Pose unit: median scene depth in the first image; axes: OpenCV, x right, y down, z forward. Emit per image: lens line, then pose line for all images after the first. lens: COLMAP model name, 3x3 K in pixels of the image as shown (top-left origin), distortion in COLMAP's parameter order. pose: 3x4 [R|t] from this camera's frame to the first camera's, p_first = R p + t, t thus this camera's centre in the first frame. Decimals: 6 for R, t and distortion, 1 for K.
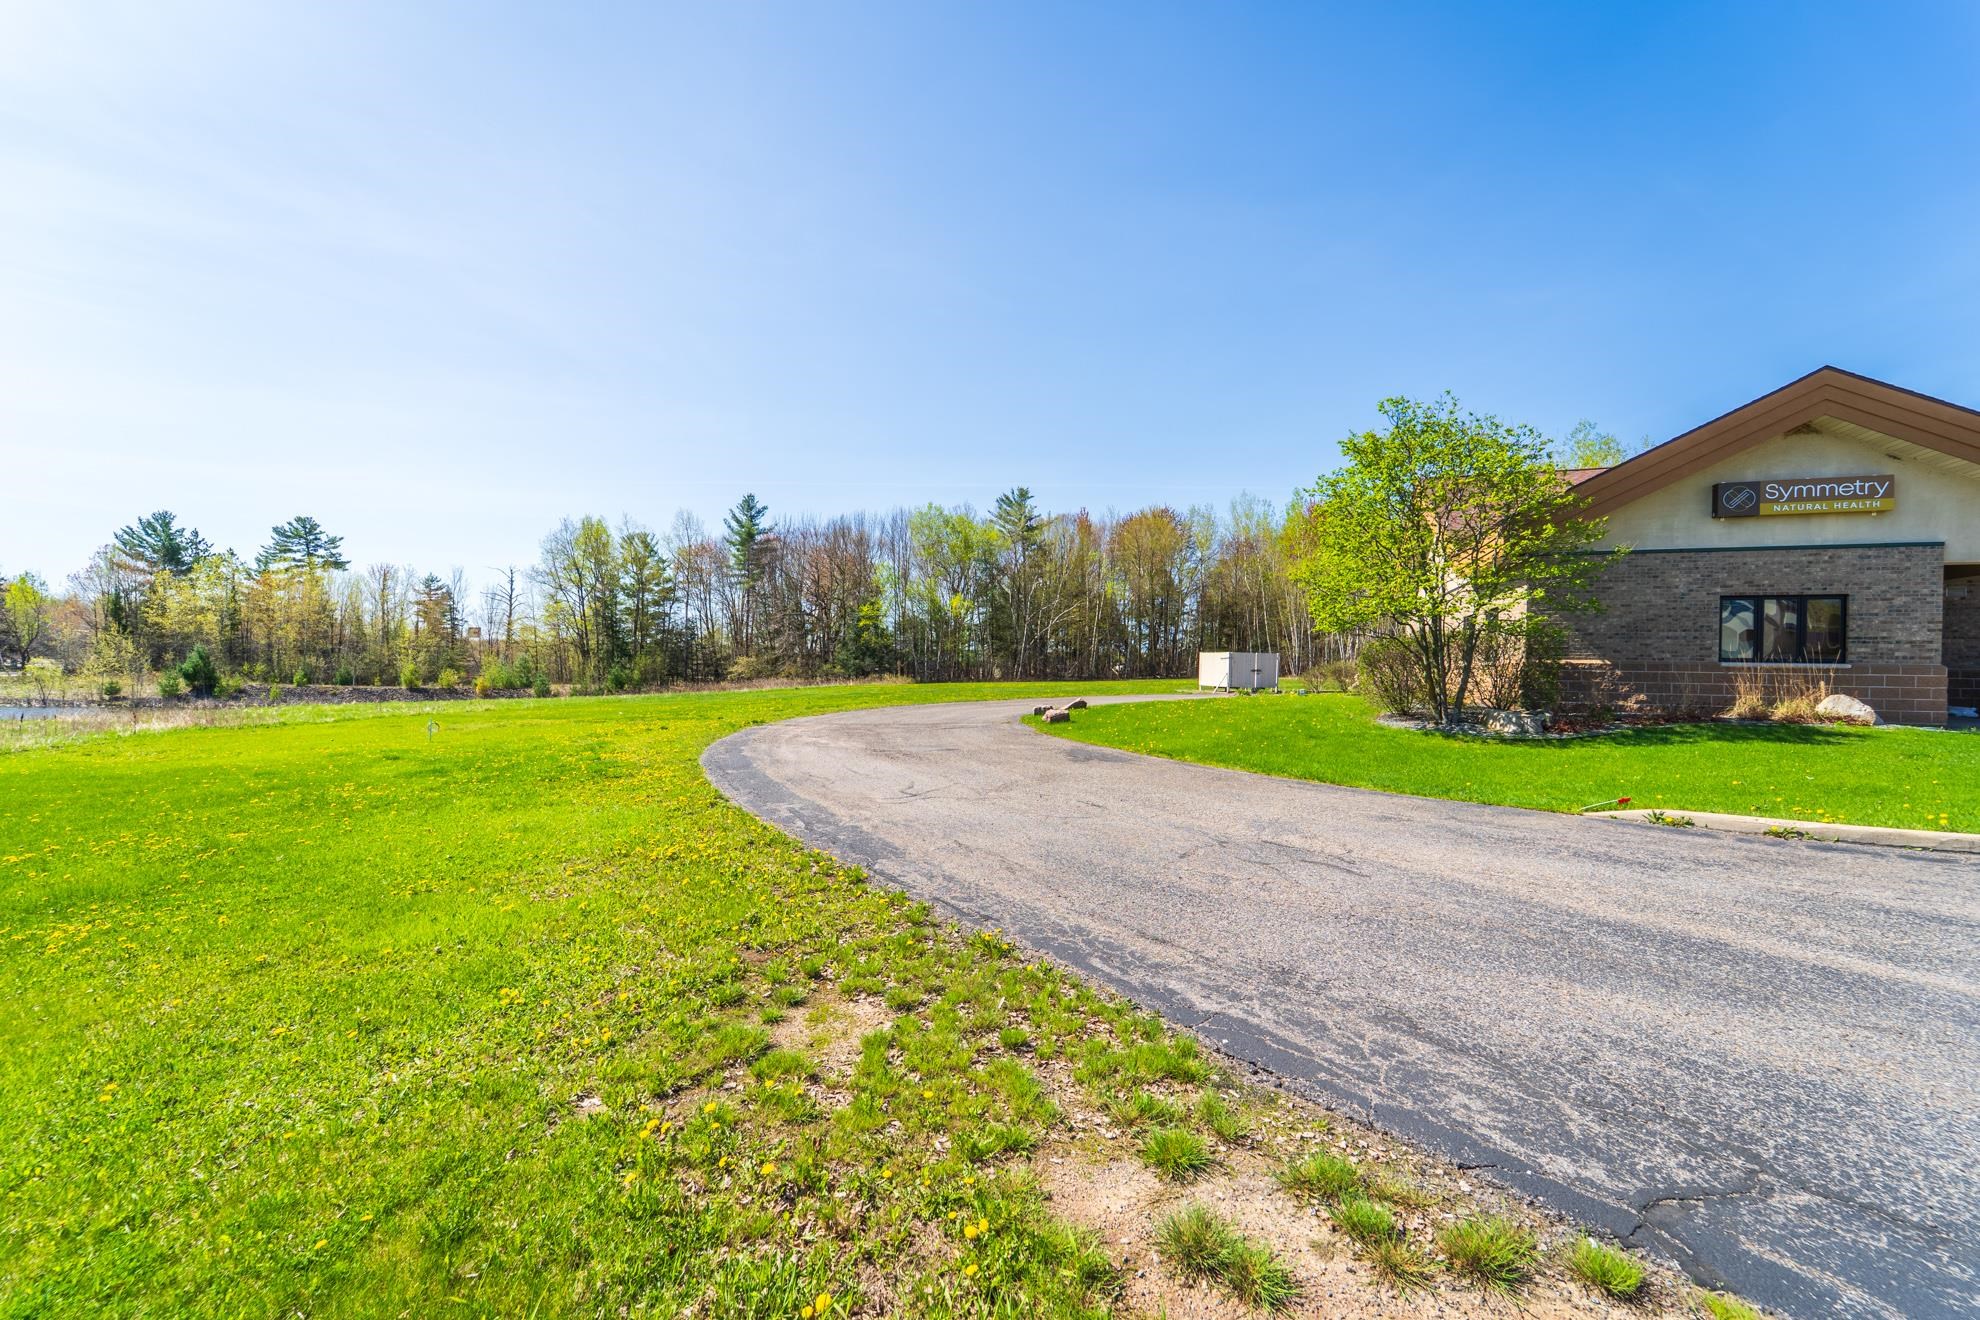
lens RADIAL K [[798.8, 0, 981.3], [0, 798.8, 663.2], [0, 0, 1]] dist [-0.002051, -0.000619]
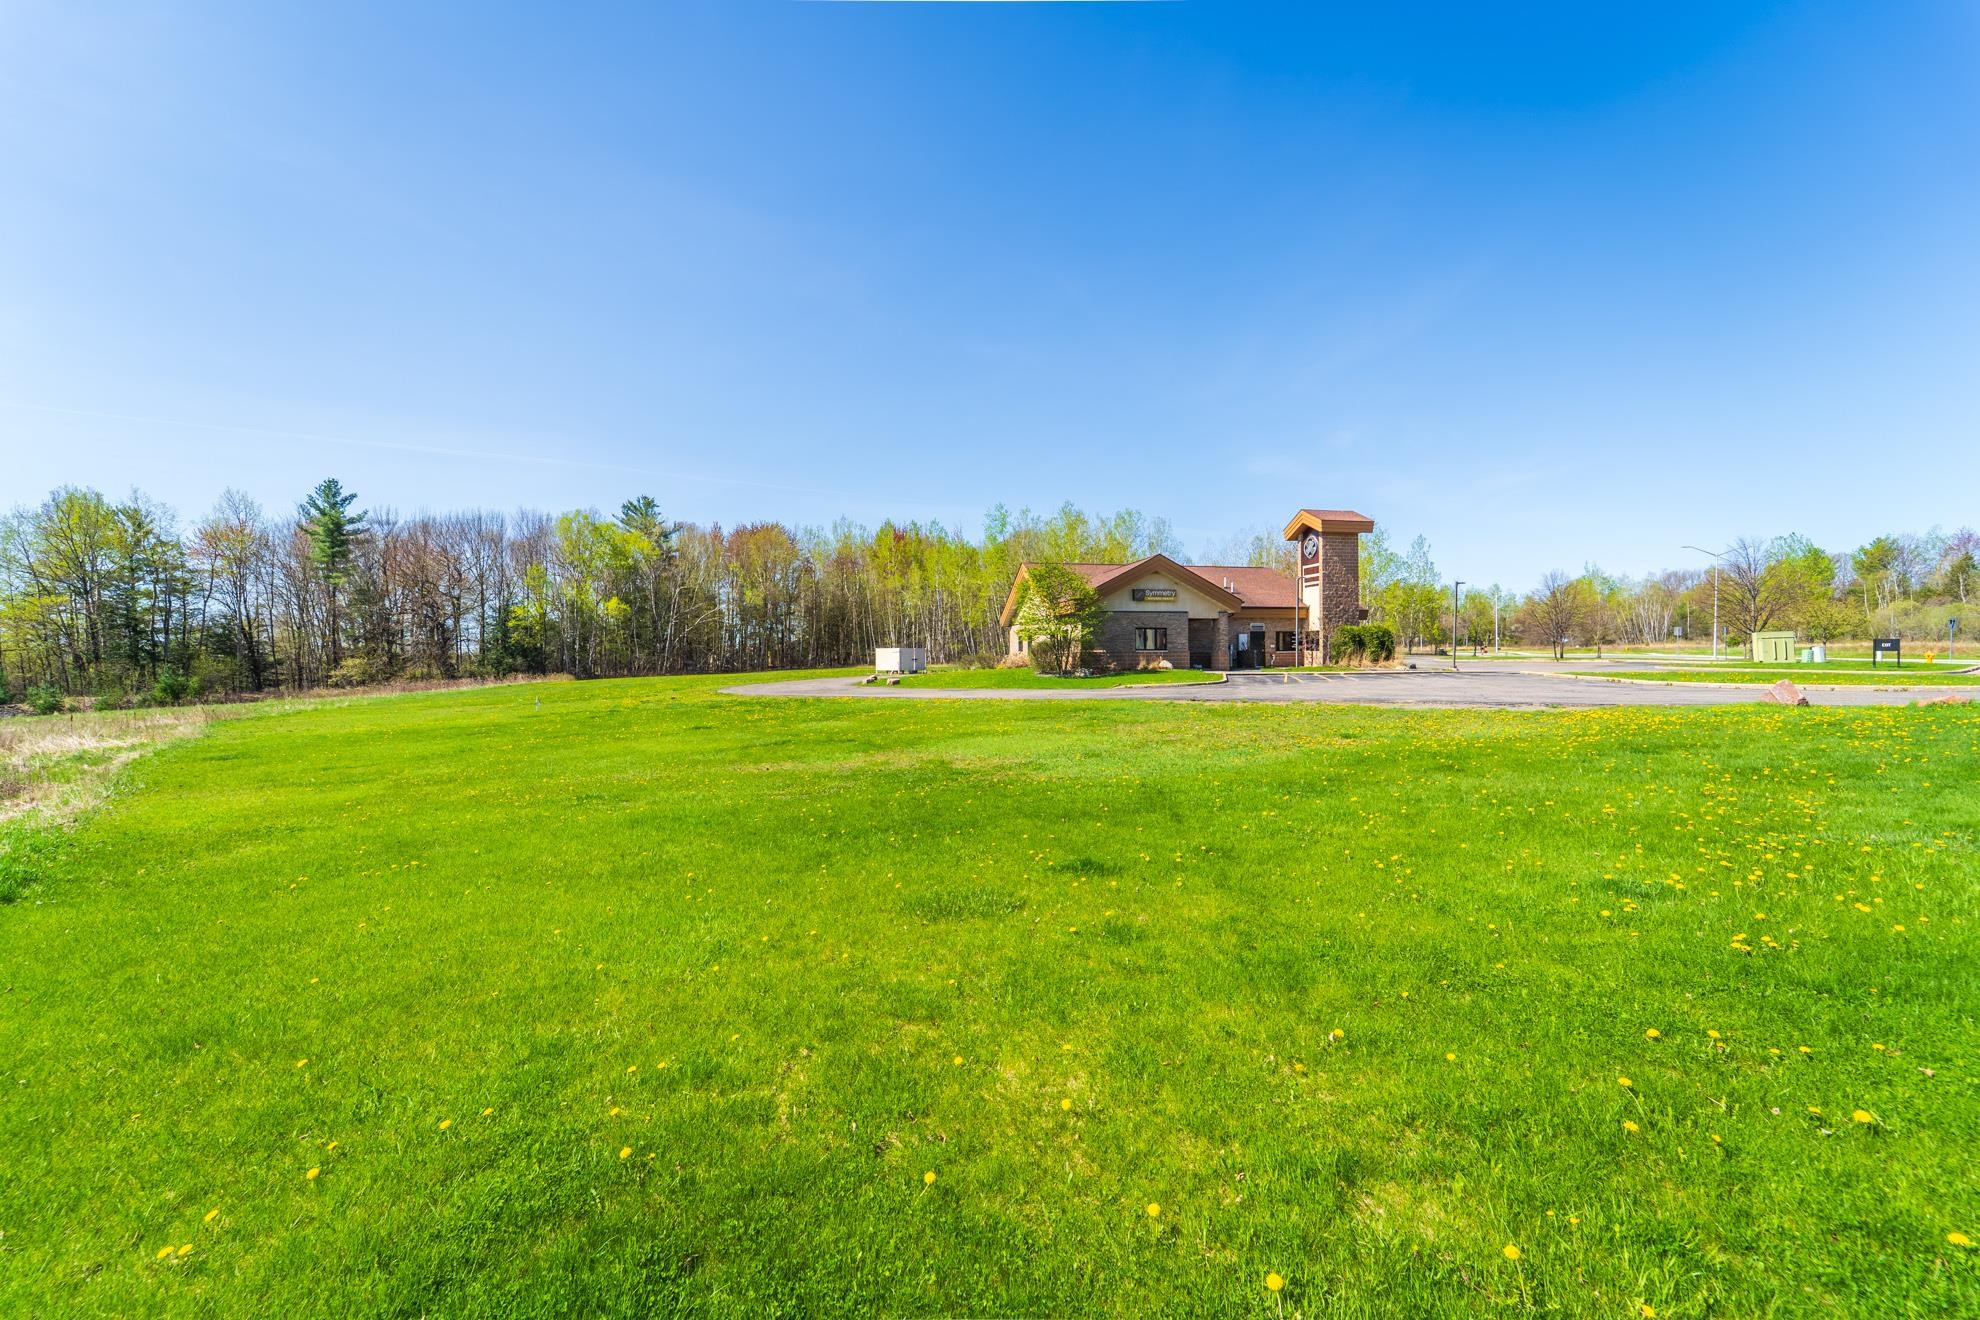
lens RADIAL K [[798.8, 0, 999.6], [0, 798.8, 657.3], [0, 0, 1]] dist [-0.002051, -0.000619]
pose [[0.834899, -0.020118, 0.550035, -0.355194], [0.019523, 0.999785, 0.006934, -0.002078], [-0.550056, 0.004949, 0.835113, -0.378158]]
